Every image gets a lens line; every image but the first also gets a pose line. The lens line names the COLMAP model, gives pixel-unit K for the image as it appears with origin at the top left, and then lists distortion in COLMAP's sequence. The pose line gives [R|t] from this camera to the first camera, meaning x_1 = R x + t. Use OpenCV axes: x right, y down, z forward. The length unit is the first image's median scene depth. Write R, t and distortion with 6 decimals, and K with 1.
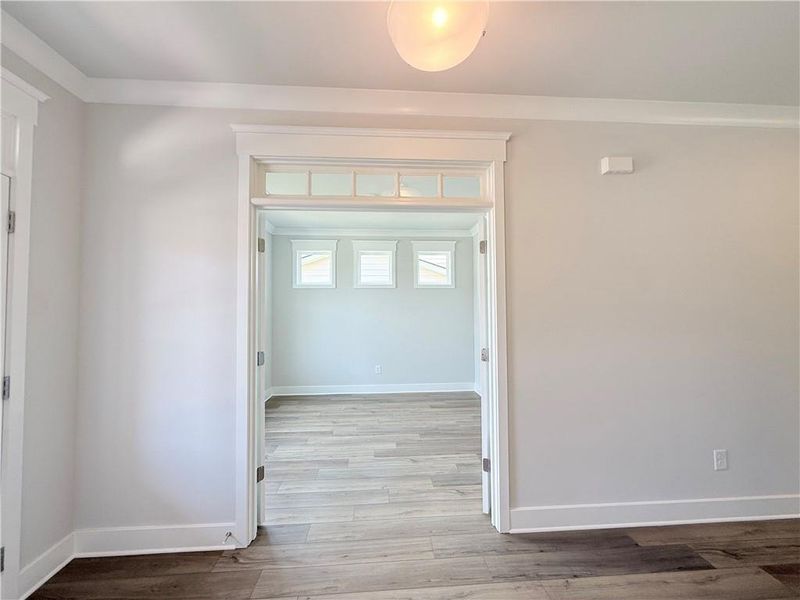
lens RADIAL K [[318.2, 0, 394.9], [0, 318.2, 301.7], [0, 0, 1]] dist [-0.003146, 0.001667]
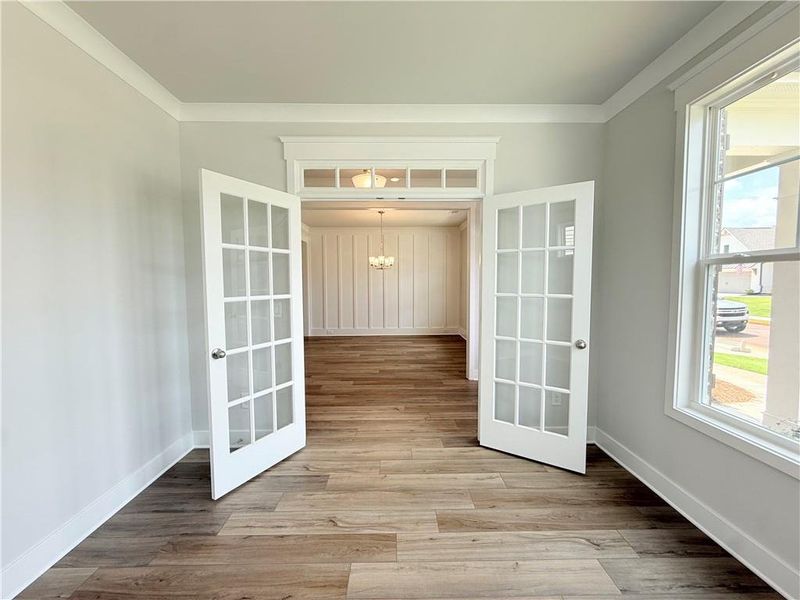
lens RADIAL K [[318.2, 0, 399.5], [0, 318.2, 300.1], [0, 0, 1]] dist [-0.003146, 0.001667]
pose [[-0.999159, 0.013694, 0.038655, -0.136499], [0.015095, 0.999231, 0.036200, 0.062007], [-0.038129, 0.036753, -0.998597, 2.146809]]
